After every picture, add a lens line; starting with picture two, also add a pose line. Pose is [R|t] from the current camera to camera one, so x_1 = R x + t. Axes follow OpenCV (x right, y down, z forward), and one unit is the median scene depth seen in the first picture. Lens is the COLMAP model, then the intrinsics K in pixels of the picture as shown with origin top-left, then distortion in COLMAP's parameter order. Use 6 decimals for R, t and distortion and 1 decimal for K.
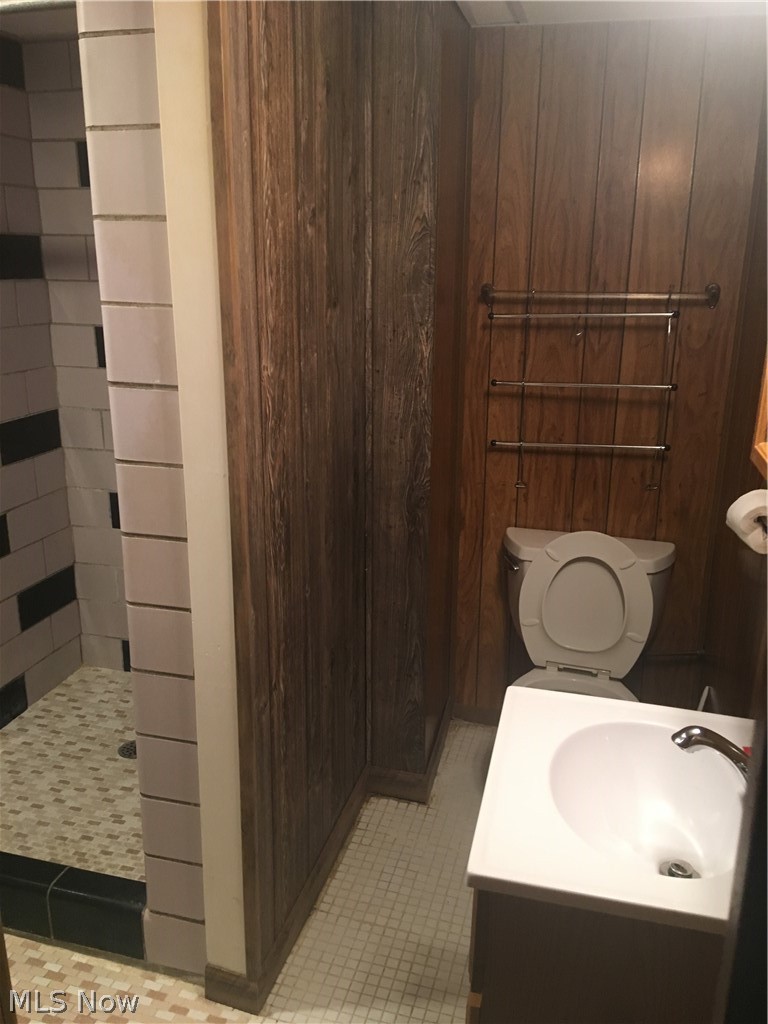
lens RADIAL K [[870.9, 0, 382.6], [0, 870.9, 511.3], [0, 0, 1]] dist [0.091045, -0.050408]
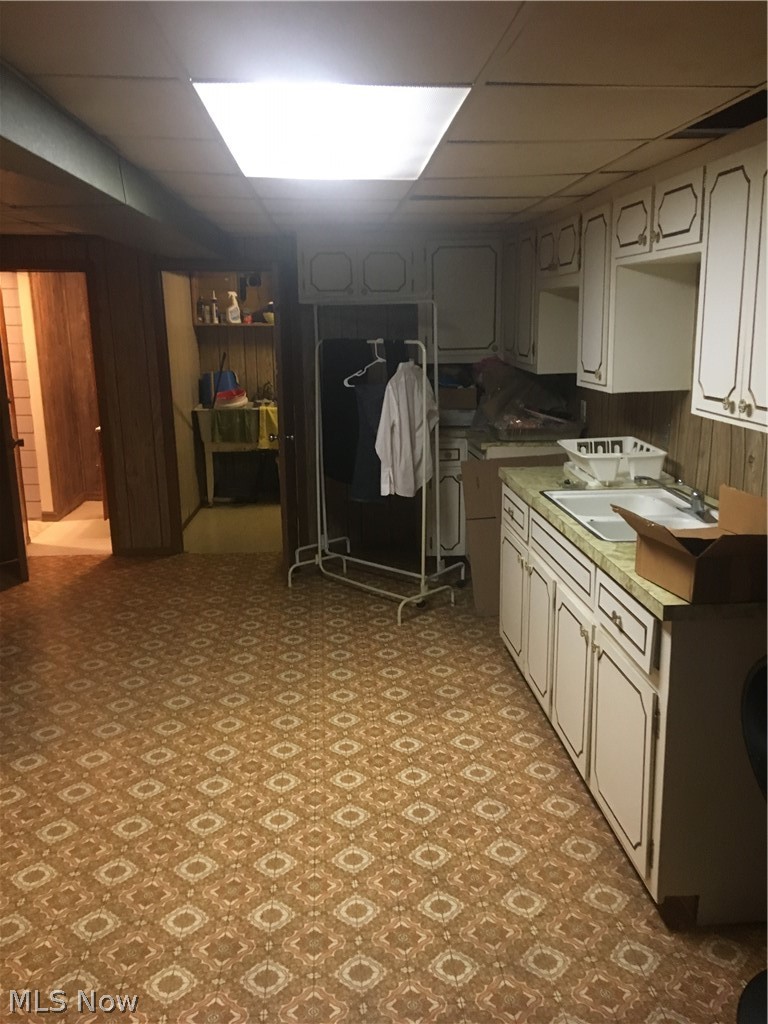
lens RADIAL K [[870.9, 0, 377.8], [0, 870.9, 505.4], [0, 0, 1]] dist [0.091045, -0.050408]
pose [[0.949499, -0.088456, 0.301043, 0.037044], [0.107368, 0.993116, -0.046832, 0.757371], [-0.294828, 0.076789, 0.952460, -2.883640]]
